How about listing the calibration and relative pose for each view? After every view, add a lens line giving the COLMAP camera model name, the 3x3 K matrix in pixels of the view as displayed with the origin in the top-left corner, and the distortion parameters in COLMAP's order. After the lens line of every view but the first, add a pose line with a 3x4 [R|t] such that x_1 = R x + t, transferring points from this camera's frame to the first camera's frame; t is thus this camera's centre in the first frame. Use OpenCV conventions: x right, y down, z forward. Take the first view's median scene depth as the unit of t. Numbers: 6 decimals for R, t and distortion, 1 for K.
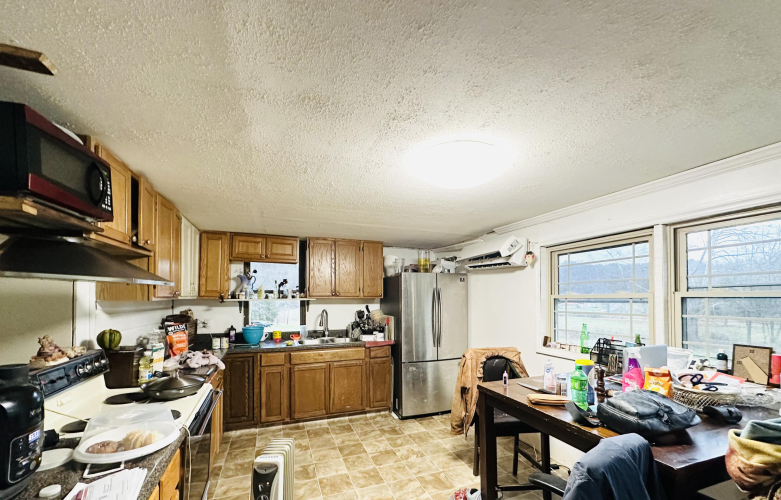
lens RADIAL K [[312.4, 0, 389.7], [0, 312.4, 251.9], [0, 0, 1]] dist [-0.000699, -0.000007]
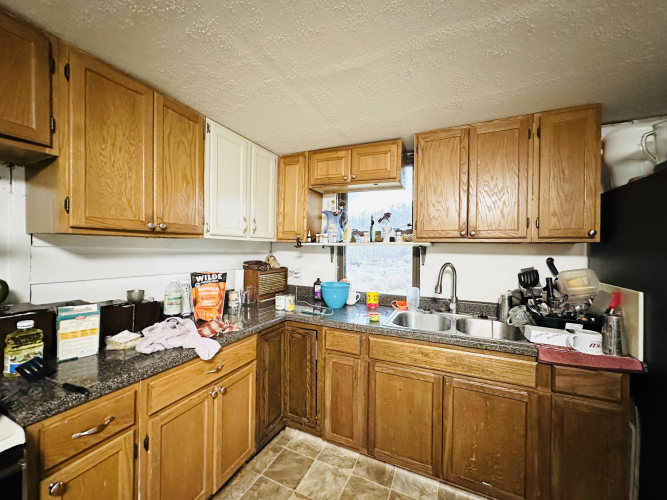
lens RADIAL K [[271.9, 0, 336.7], [0, 271.9, 250.3], [0, 0, 1]] dist [-0.004298, 0.000033]
pose [[0.713654, 0.016074, -0.700314, -0.019840], [0.088488, 0.989660, 0.112888, 0.096028], [0.694887, -0.142532, 0.704852, 0.553636]]
